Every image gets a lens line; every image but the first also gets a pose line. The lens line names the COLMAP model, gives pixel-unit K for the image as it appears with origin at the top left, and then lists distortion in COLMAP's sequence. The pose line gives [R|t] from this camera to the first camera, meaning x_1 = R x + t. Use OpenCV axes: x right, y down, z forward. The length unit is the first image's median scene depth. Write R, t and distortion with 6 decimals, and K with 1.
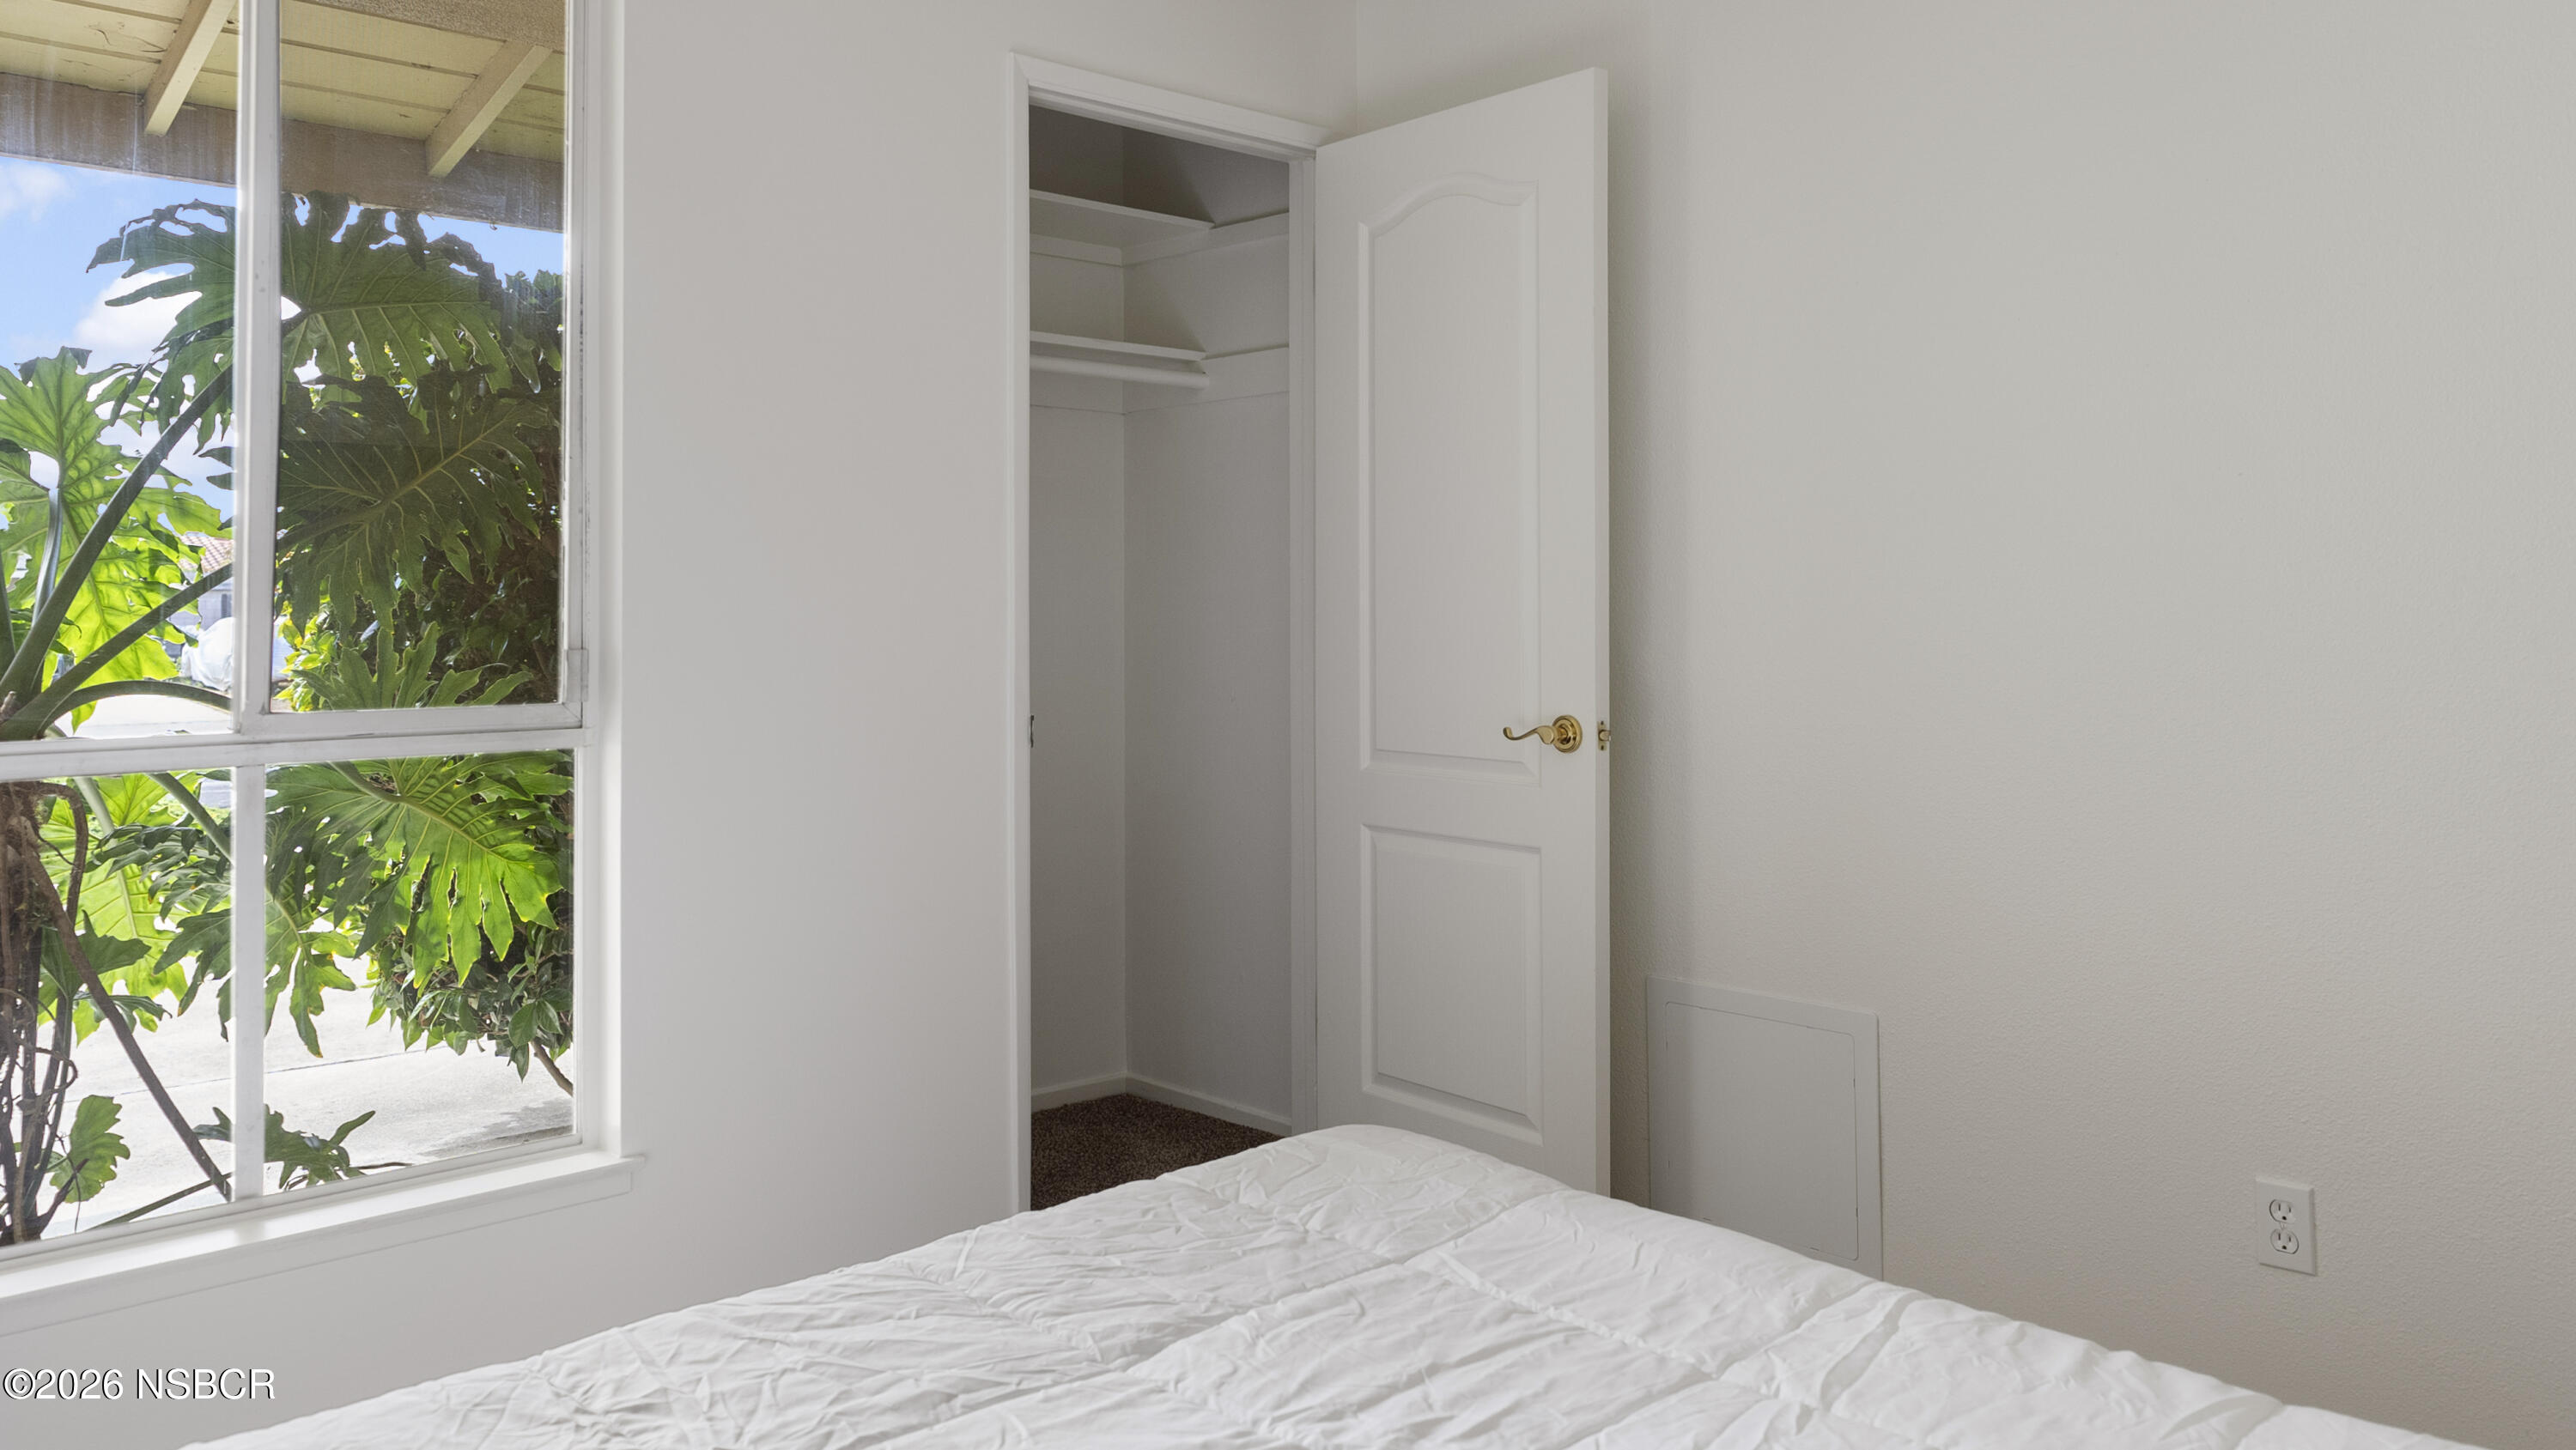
lens RADIAL K [[1835.7, 0, 1288.0], [0, 1835.7, 725.0], [0, 0, 1]] dist [0.000554, 0.001507]
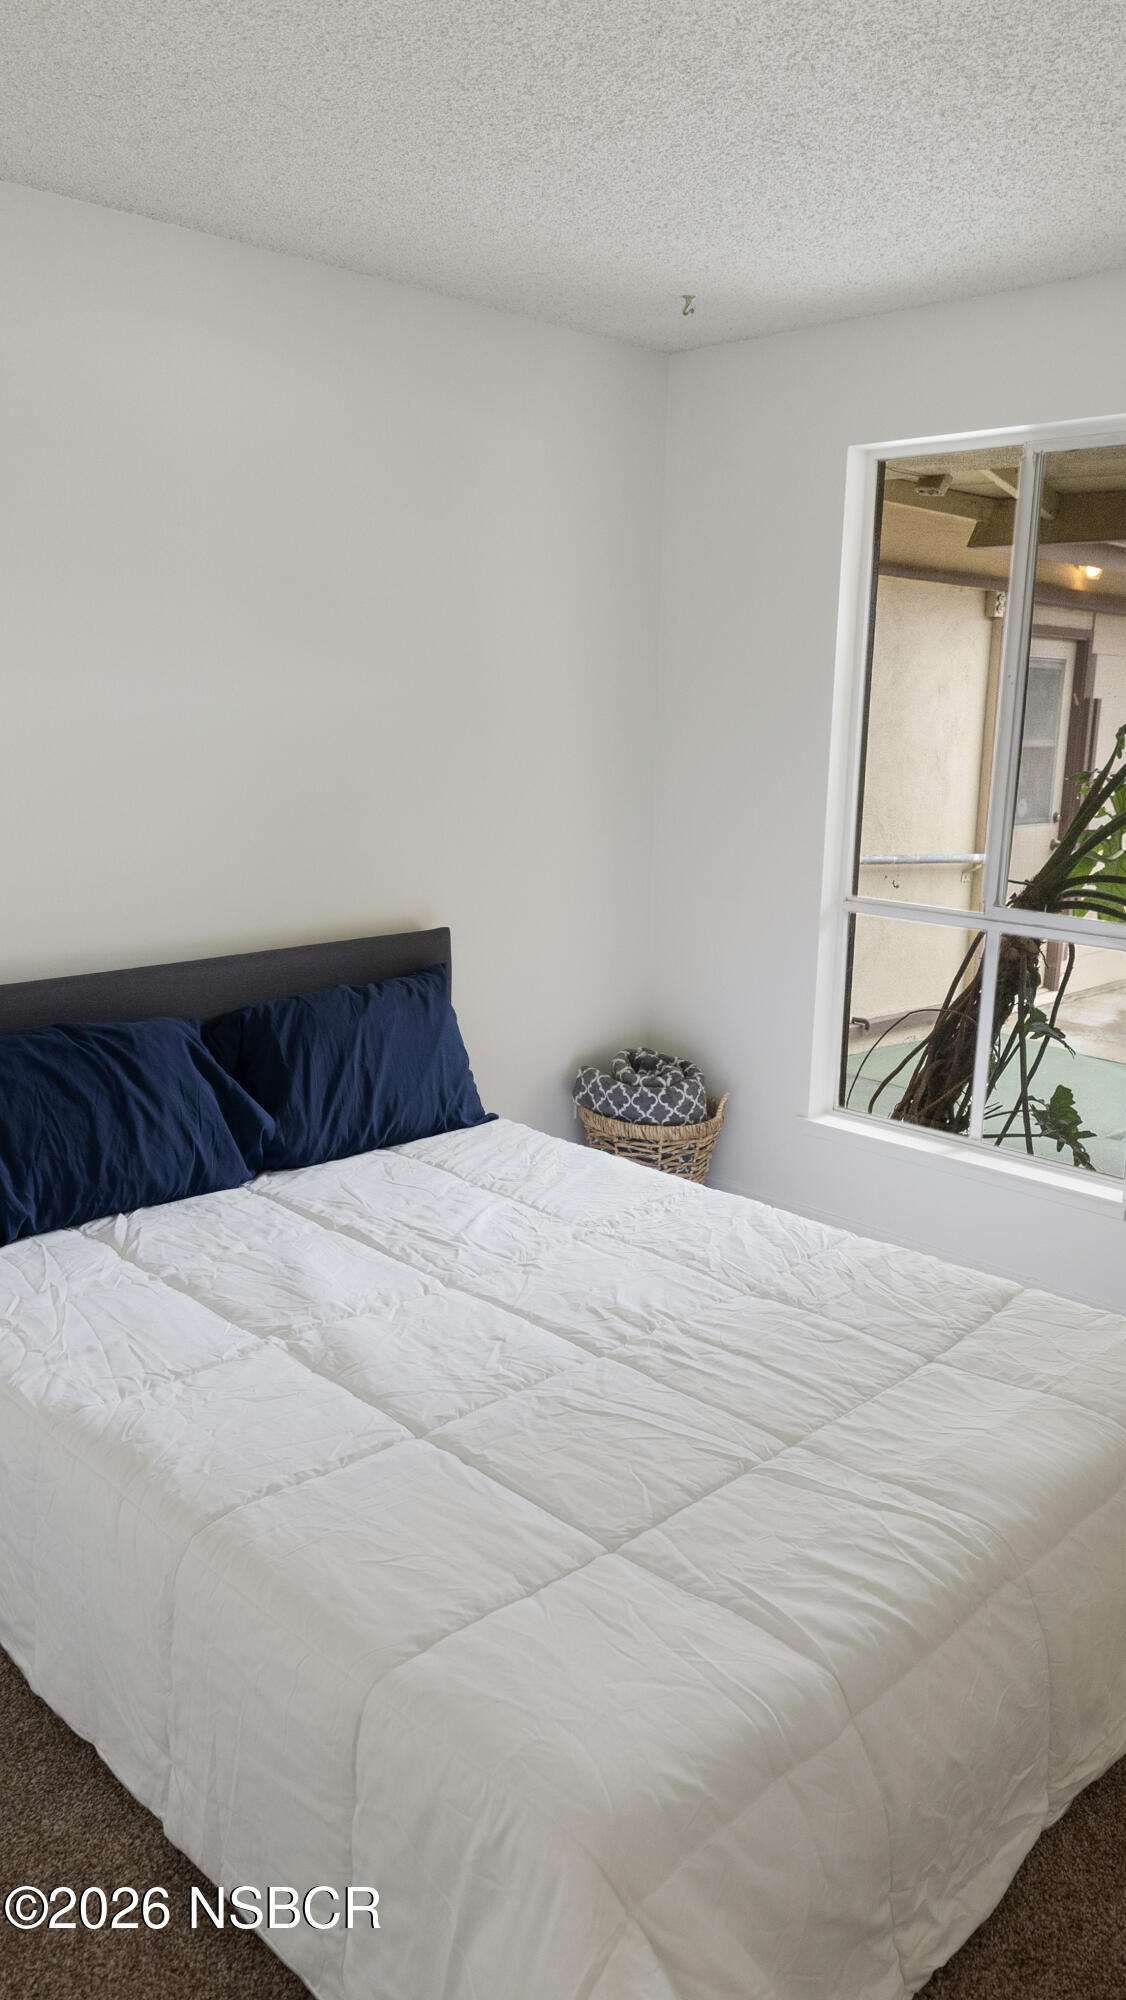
lens RADIAL K [[1473.8, 0, 563.0], [0, 1473.8, 1000.0], [0, 0, 1]] dist [-0.016171, -0.001683]
pose [[0.020670, 0.211877, -0.977078, 1.368762], [-0.082882, 0.974286, 0.209518, -0.273478], [0.996345, 0.076651, 0.037699, 0.699941]]
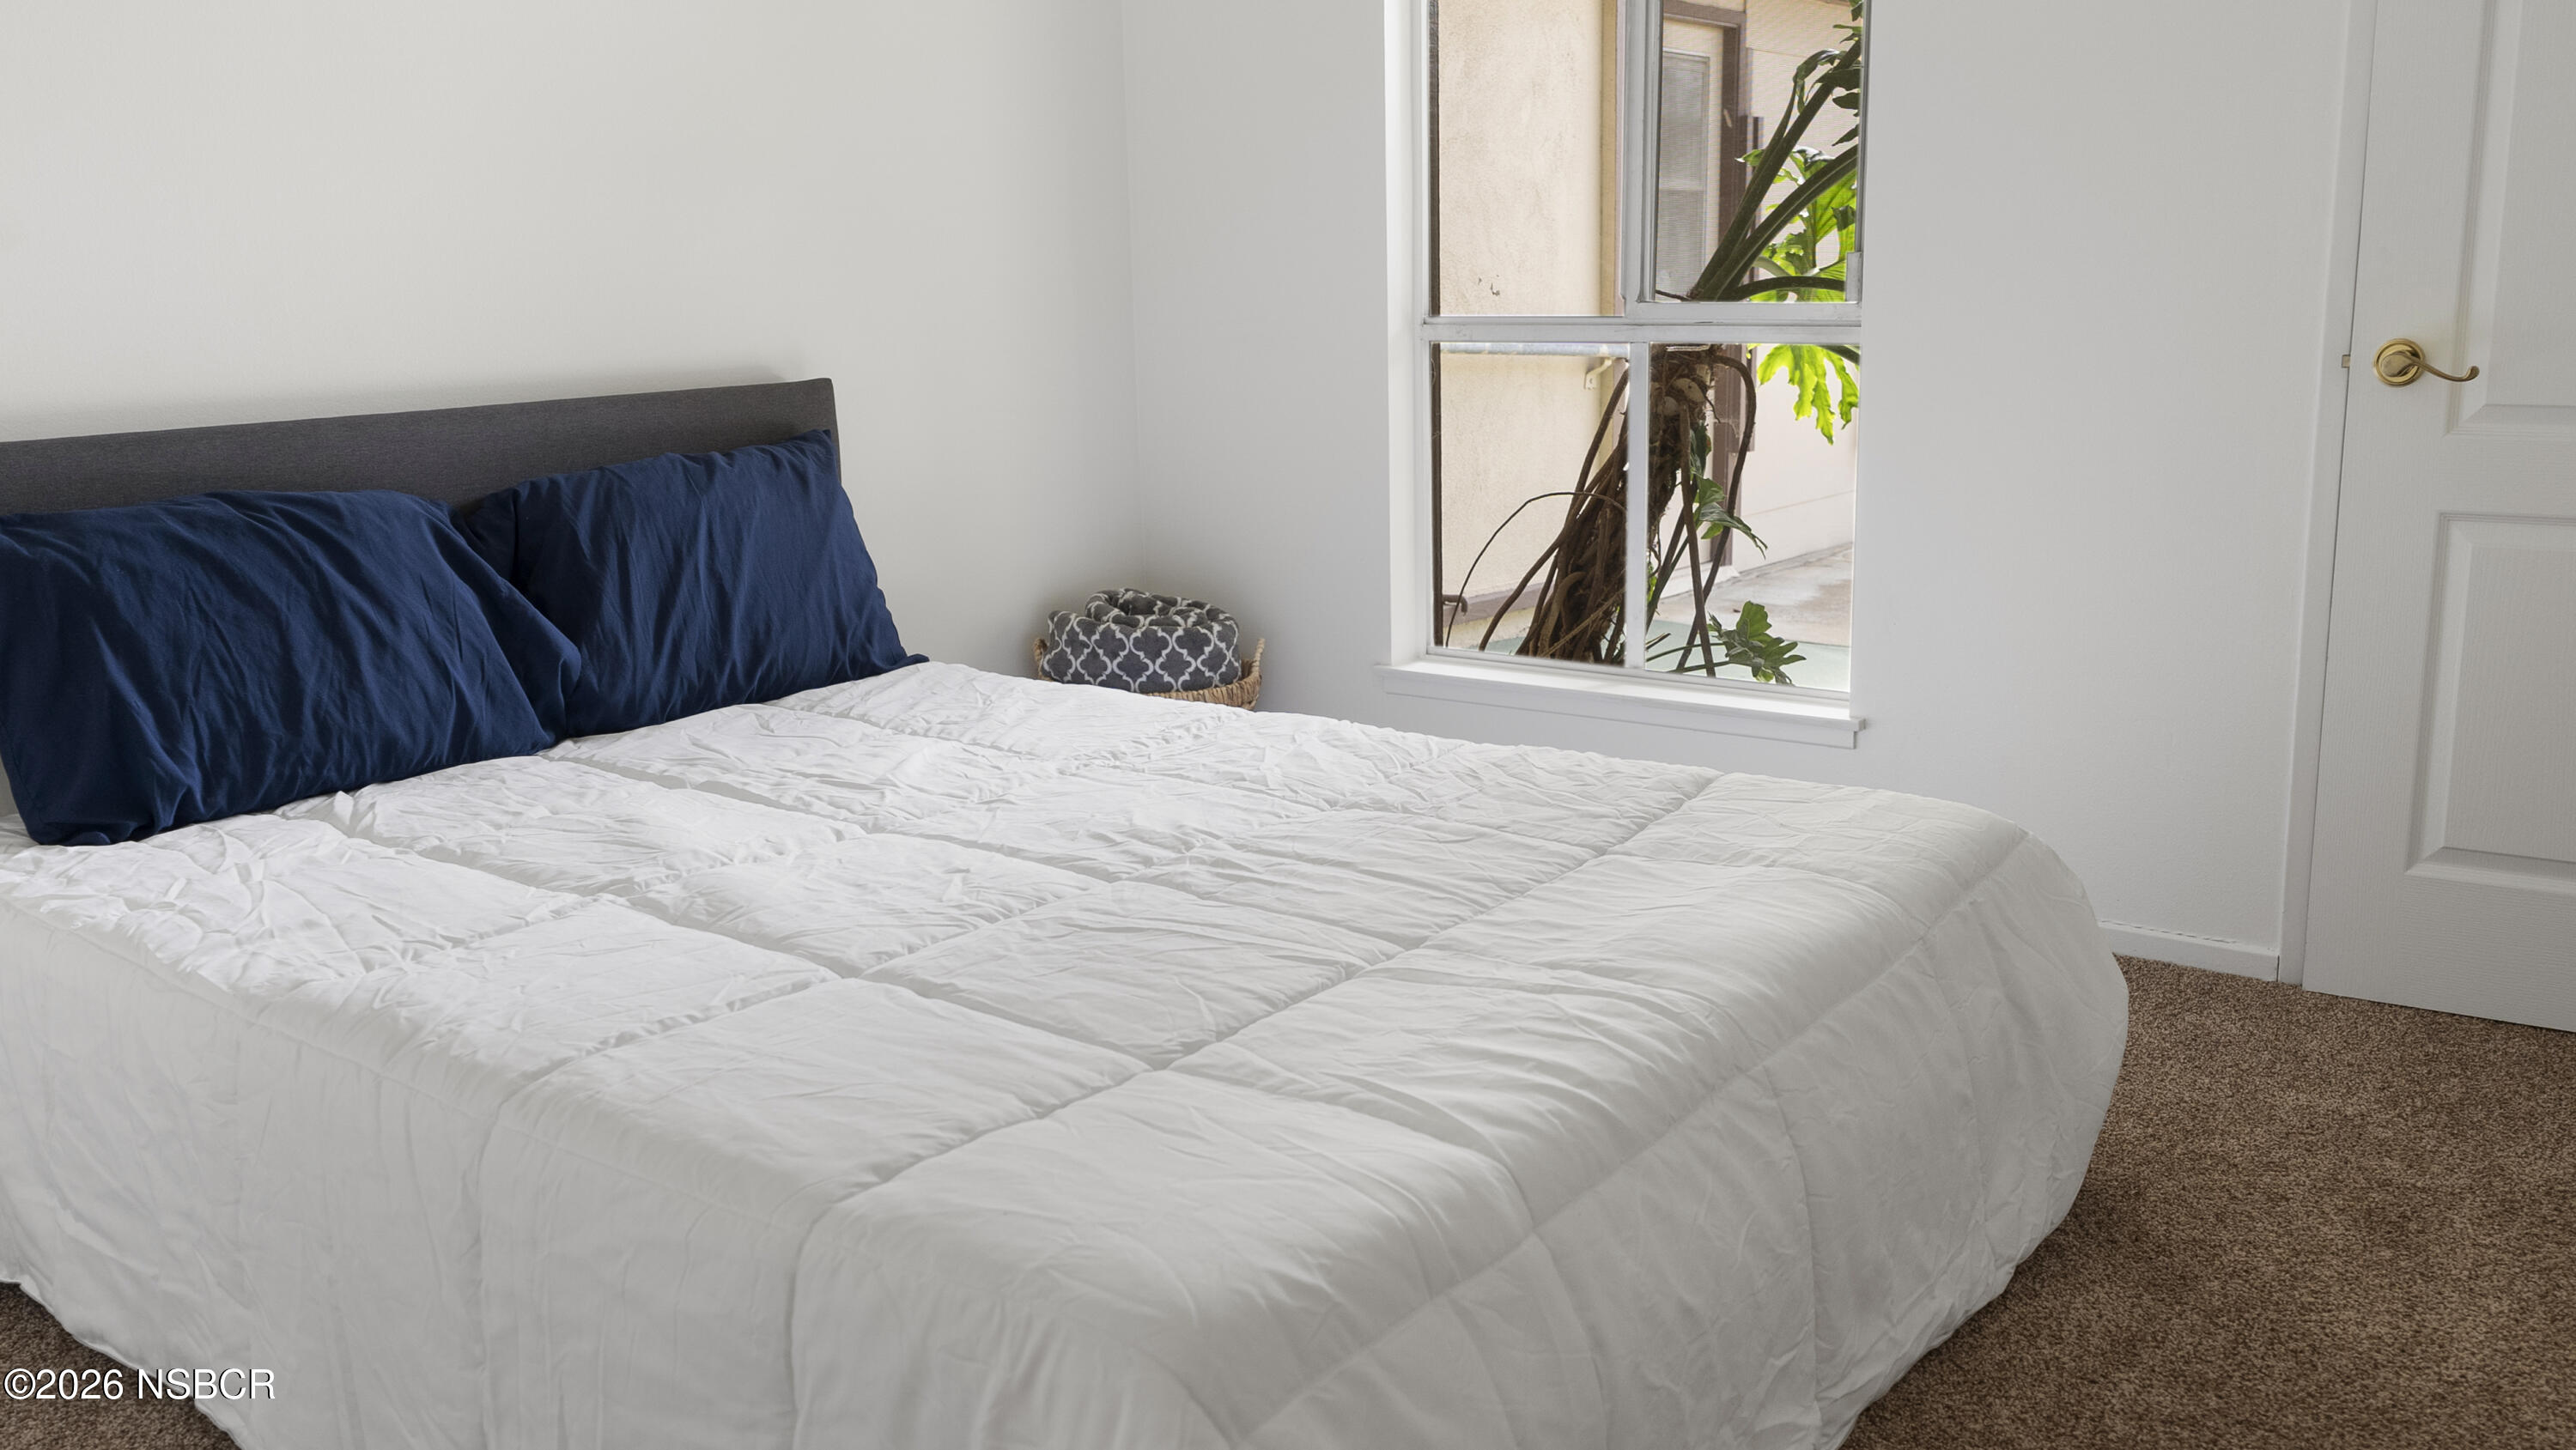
lens RADIAL K [[2214.7, 0, 1288.0], [0, 2214.7, 725.0], [0, 0, 1]] dist [-0.013159, -0.002145]
pose [[0.160205, 0.208615, -0.964787, 1.412344], [-0.037597, 0.977992, 0.205227, -0.038615], [0.986367, 0.003395, 0.164523, 0.691403]]
